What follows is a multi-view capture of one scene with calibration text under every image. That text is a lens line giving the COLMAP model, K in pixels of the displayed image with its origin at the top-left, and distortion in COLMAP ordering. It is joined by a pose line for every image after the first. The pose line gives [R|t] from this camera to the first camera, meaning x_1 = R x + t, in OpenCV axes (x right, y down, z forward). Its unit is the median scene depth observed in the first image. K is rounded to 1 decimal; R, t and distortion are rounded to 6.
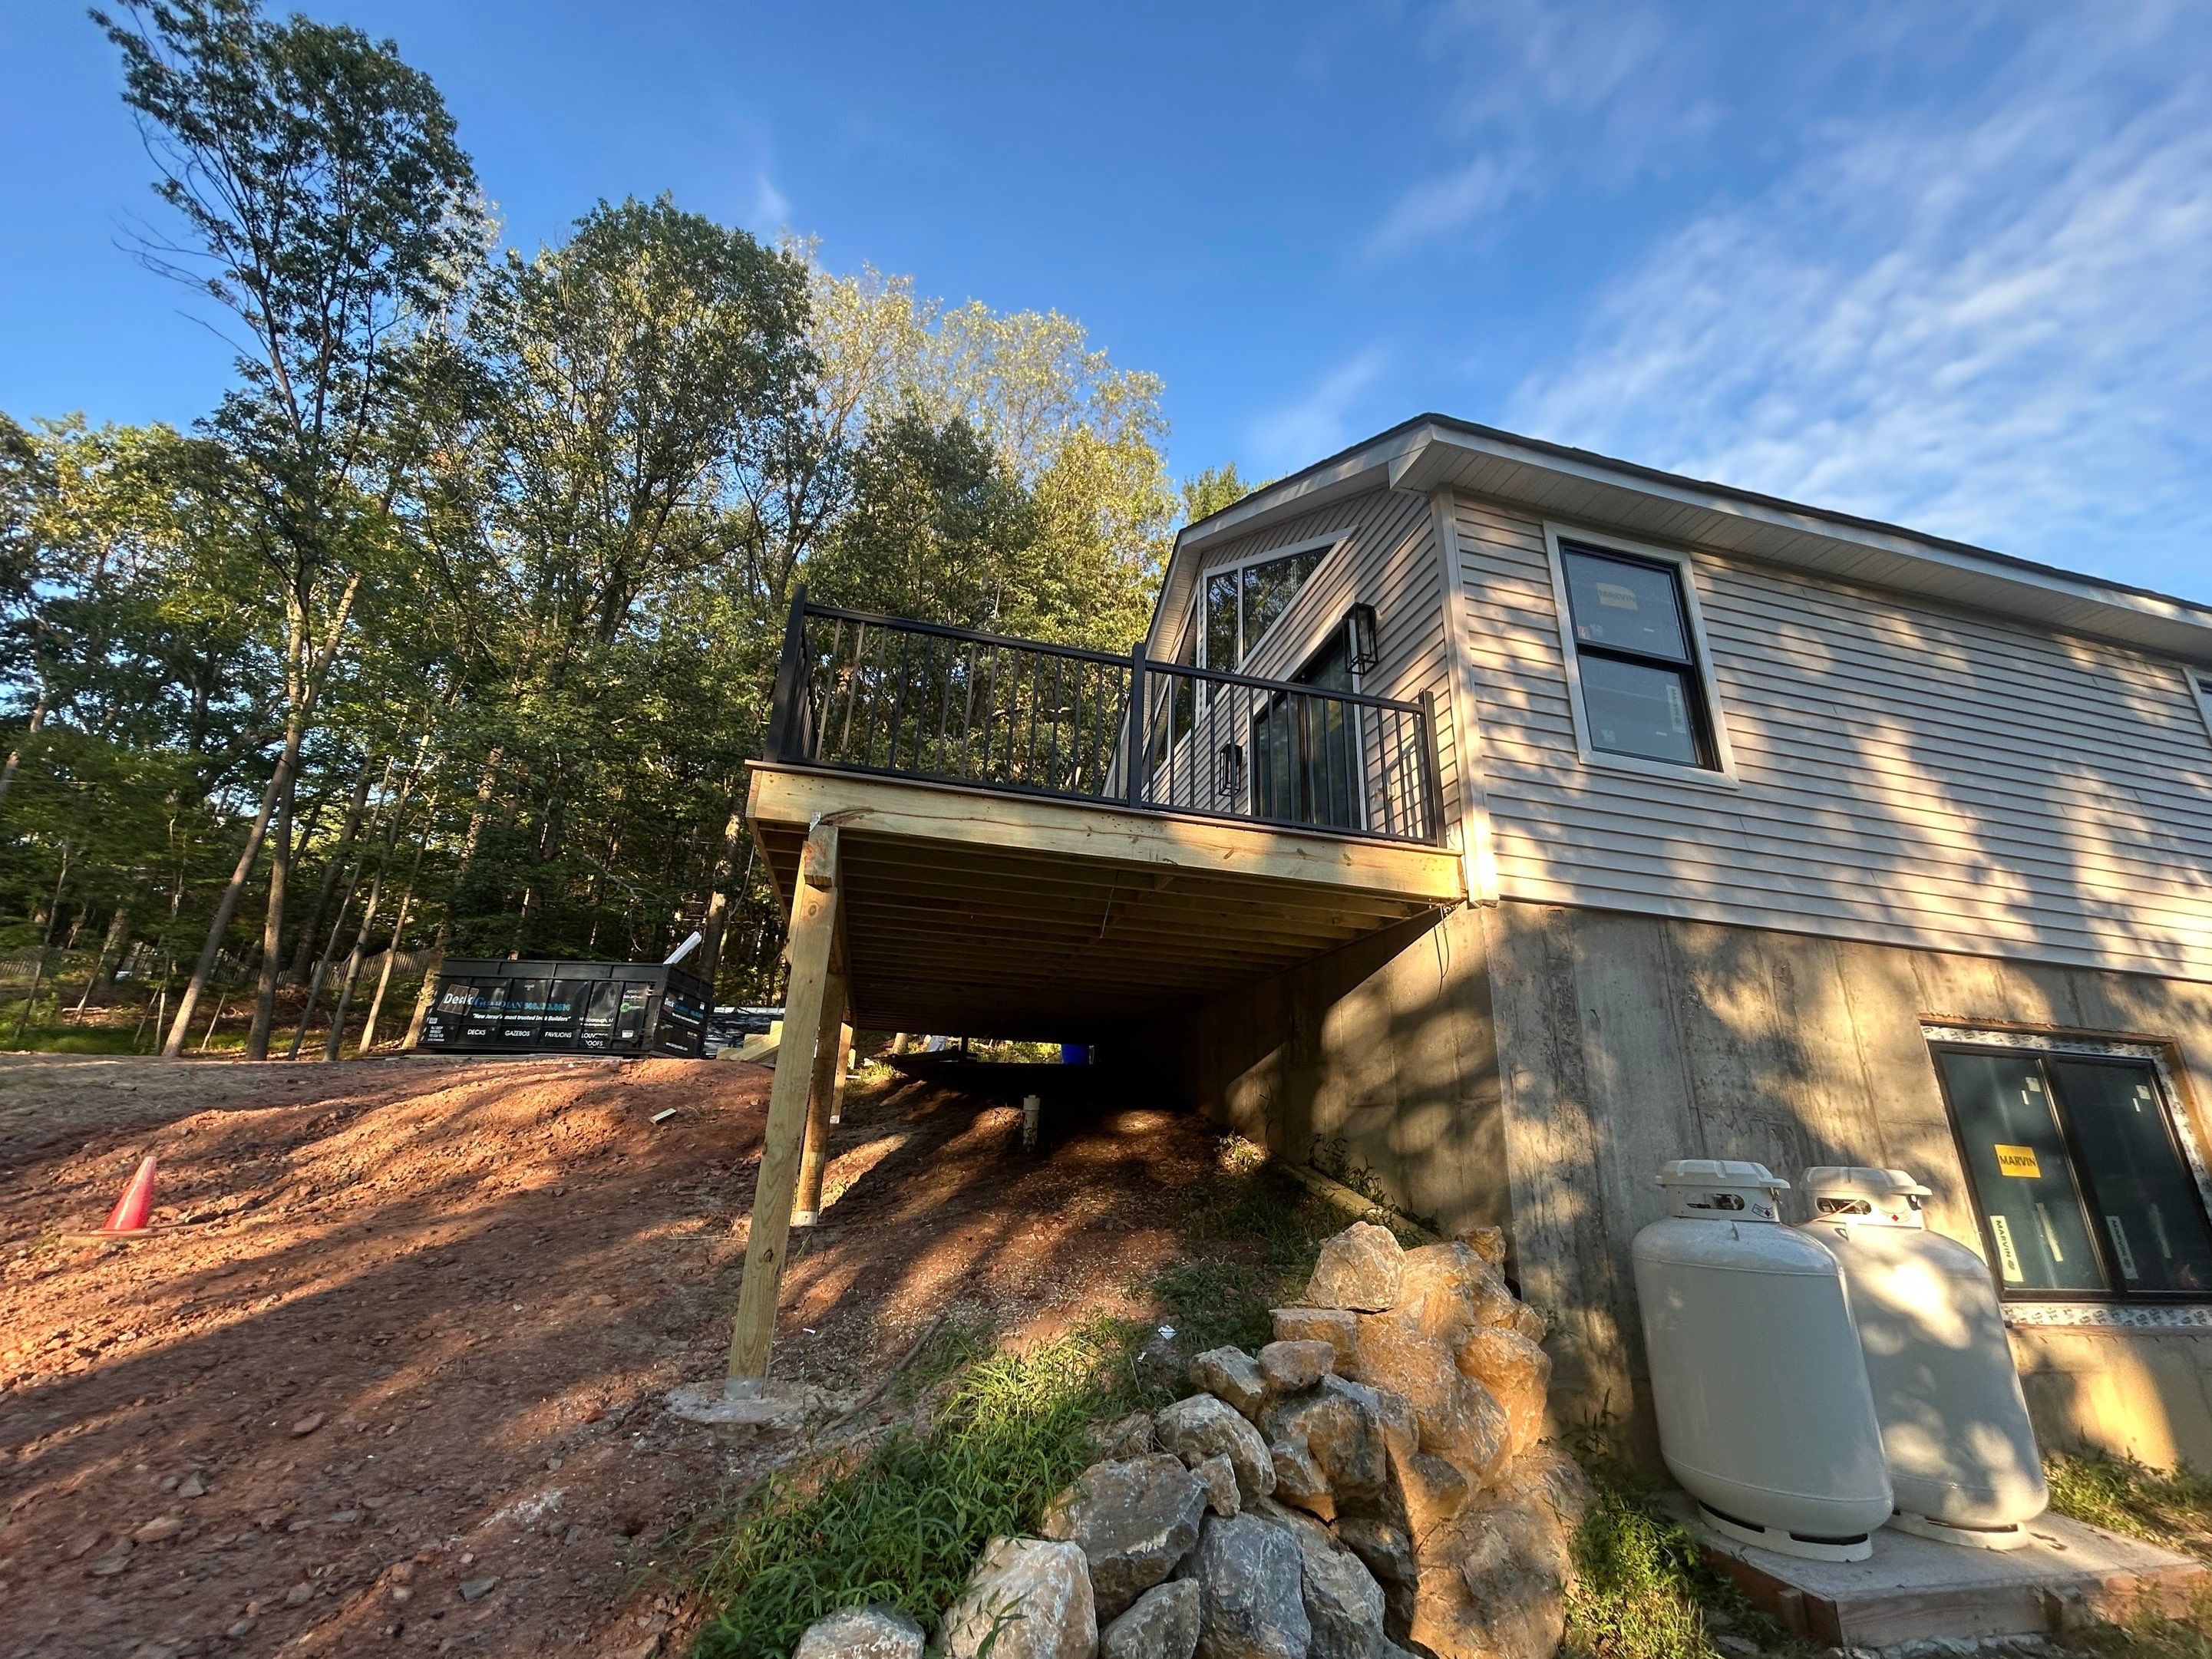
lens RADIAL K [[888.1, 0, 1103.2], [0, 888.1, 830.4], [0, 0, 1]] dist [0.001909, -0.000656]
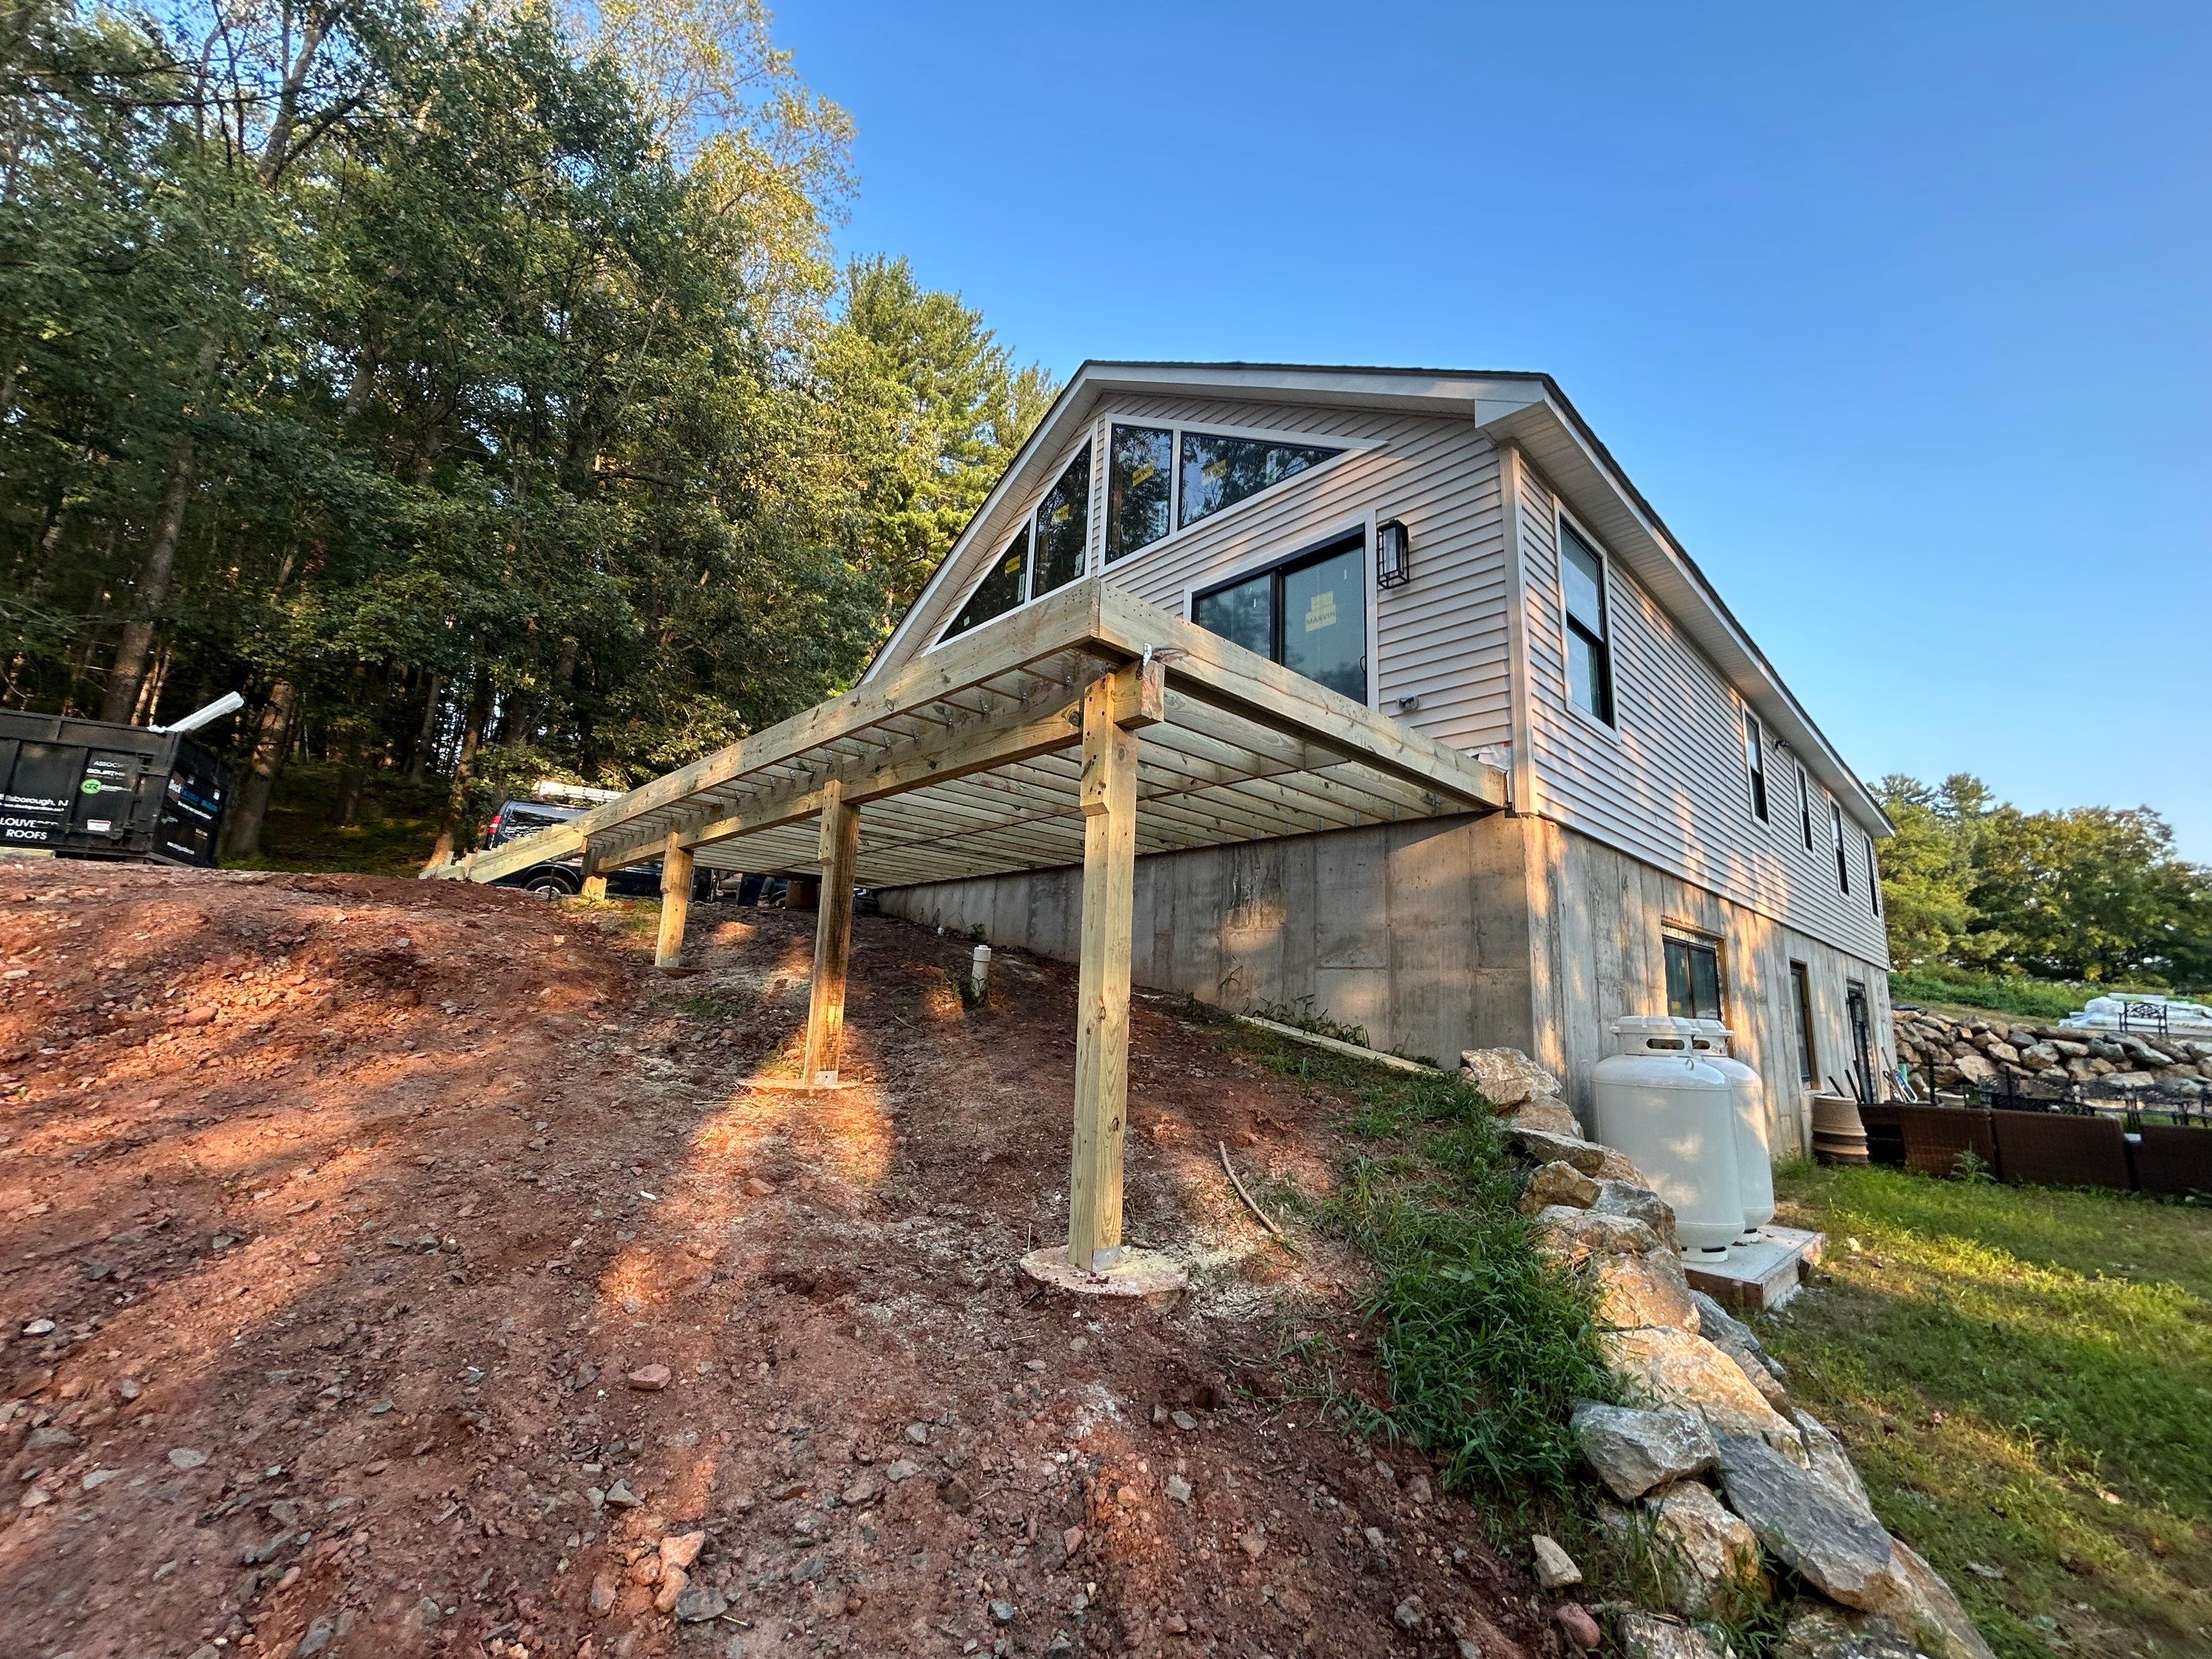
lens RADIAL K [[890.7, 0, 1101.7], [0, 890.7, 828.3], [0, 0, 1]] dist [-0.000777, 0.000664]
pose [[0.871941, 0.093246, 0.480649, -0.131571], [-0.172866, 0.977104, 0.124037, 0.009558], [-0.458078, -0.191241, 0.868097, 0.038934]]
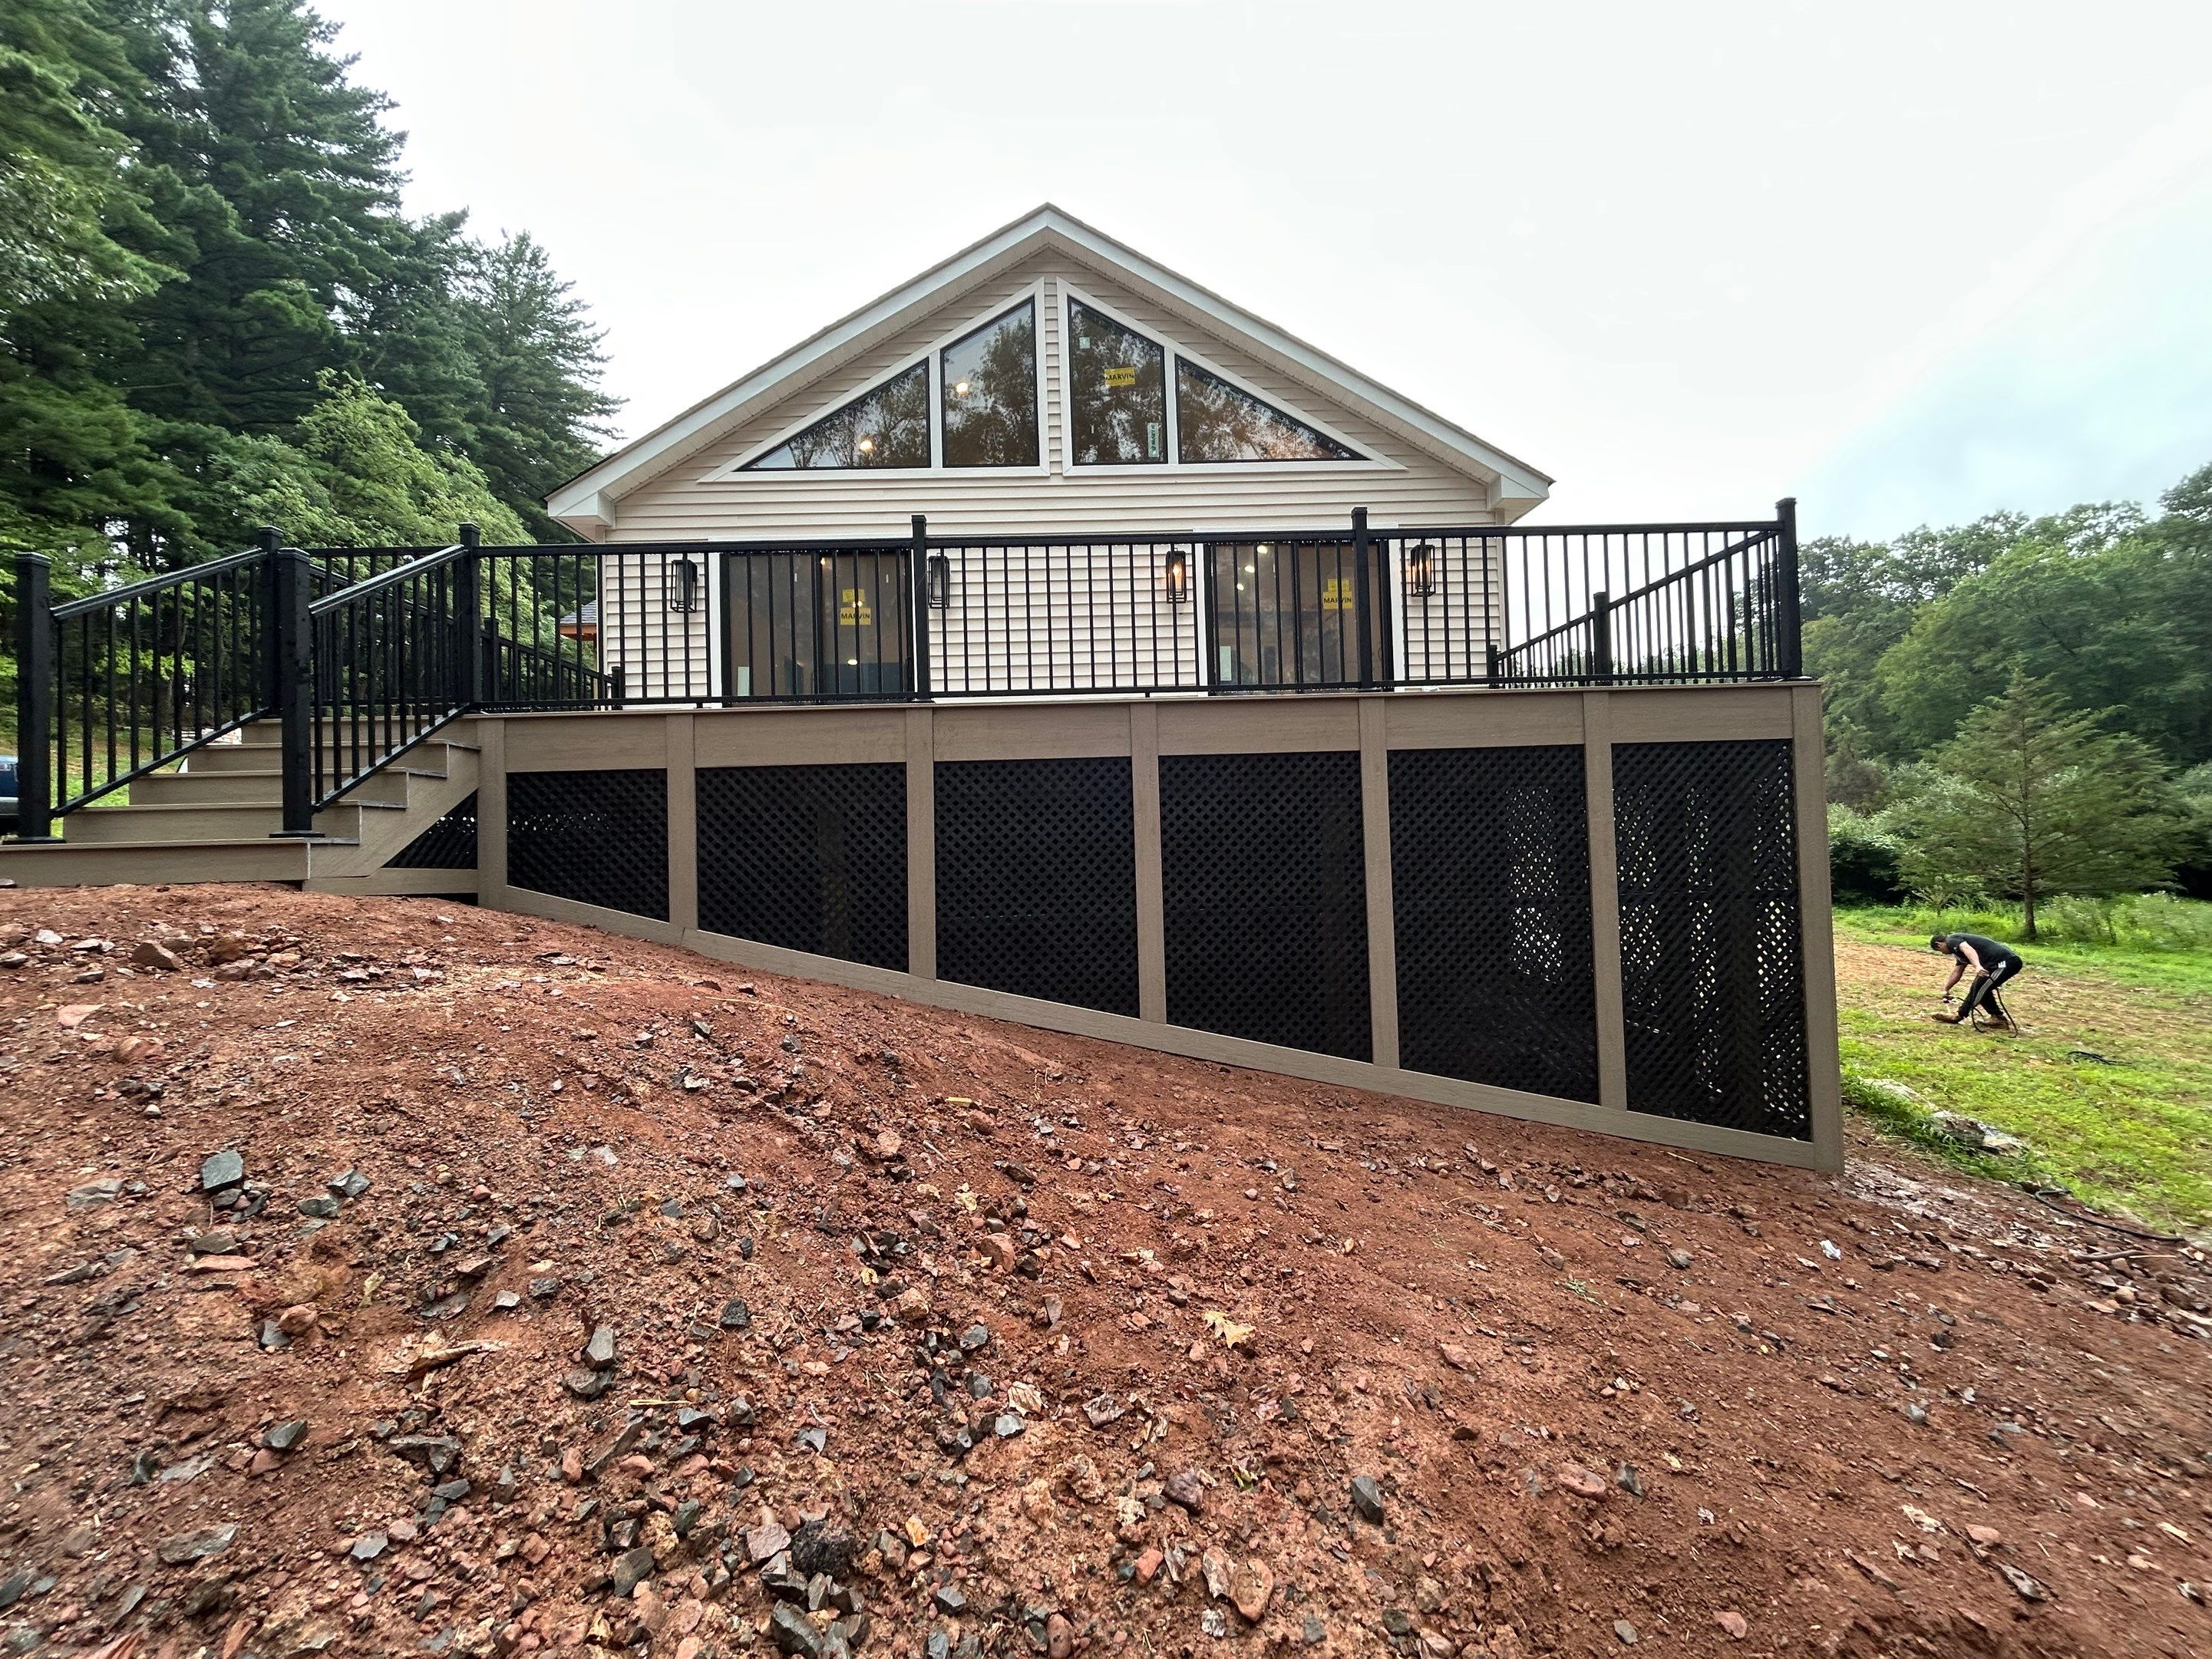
lens RADIAL K [[885.1, 0, 1115.2], [0, 885.1, 857.6], [0, 0, 1]] dist [-0.002071, -0.000532]
pose [[0.208297, -0.048239, 0.976875, -0.307056], [-0.288107, 0.951441, 0.108416, 0.052182], [-0.934669, -0.304027, 0.184285, 0.269098]]
